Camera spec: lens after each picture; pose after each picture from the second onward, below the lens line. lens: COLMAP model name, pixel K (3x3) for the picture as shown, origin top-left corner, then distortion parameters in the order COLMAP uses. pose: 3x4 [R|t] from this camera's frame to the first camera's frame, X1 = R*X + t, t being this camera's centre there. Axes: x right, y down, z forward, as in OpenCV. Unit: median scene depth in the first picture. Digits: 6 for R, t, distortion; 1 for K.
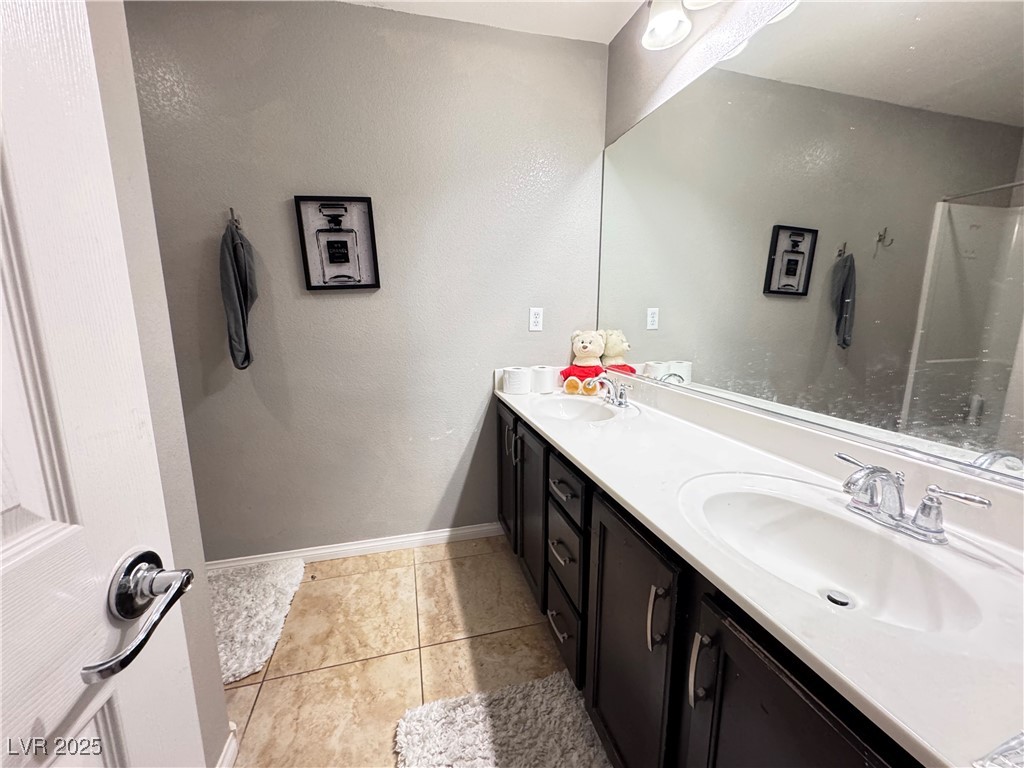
lens RADIAL K [[408.4, 0, 512.0], [0, 408.4, 384.0], [0, 0, 1]] dist [0.000415, -0.000538]
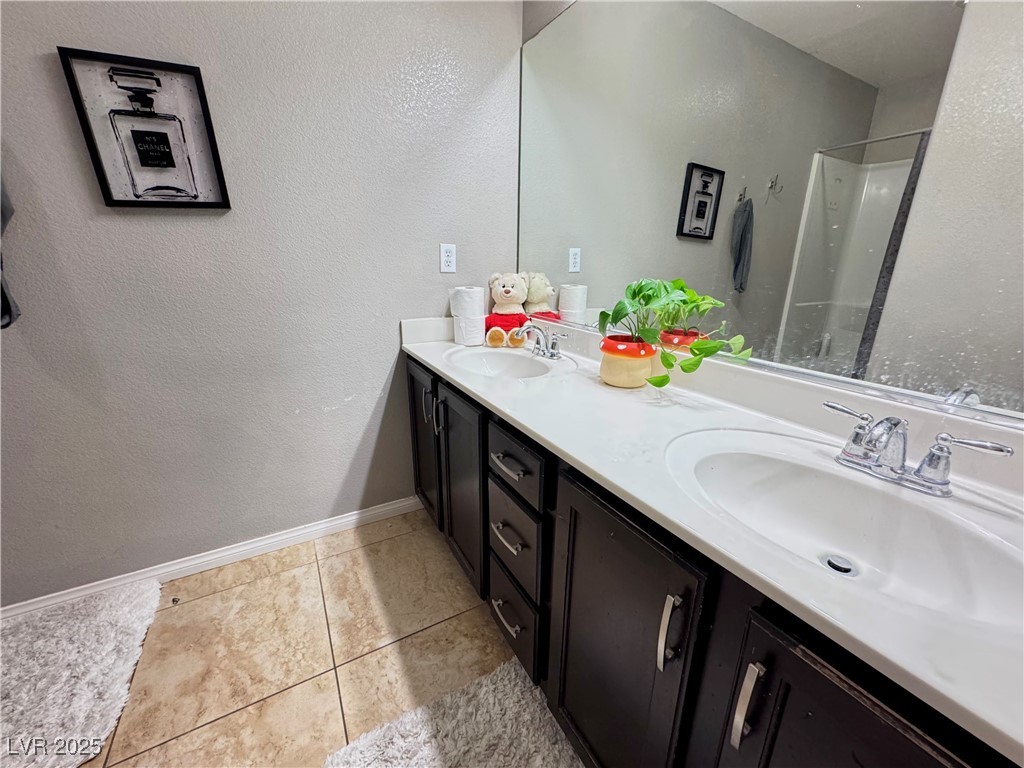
lens RADIAL K [[408.4, 0, 512.0], [0, 408.4, 384.0], [0, 0, 1]] dist [0.000415, -0.000538]
pose [[0.967569, -0.061774, 0.244935, -0.043272], [0.032882, 0.992188, 0.120339, 0.000340], [-0.250456, -0.108382, 0.962042, 0.166720]]
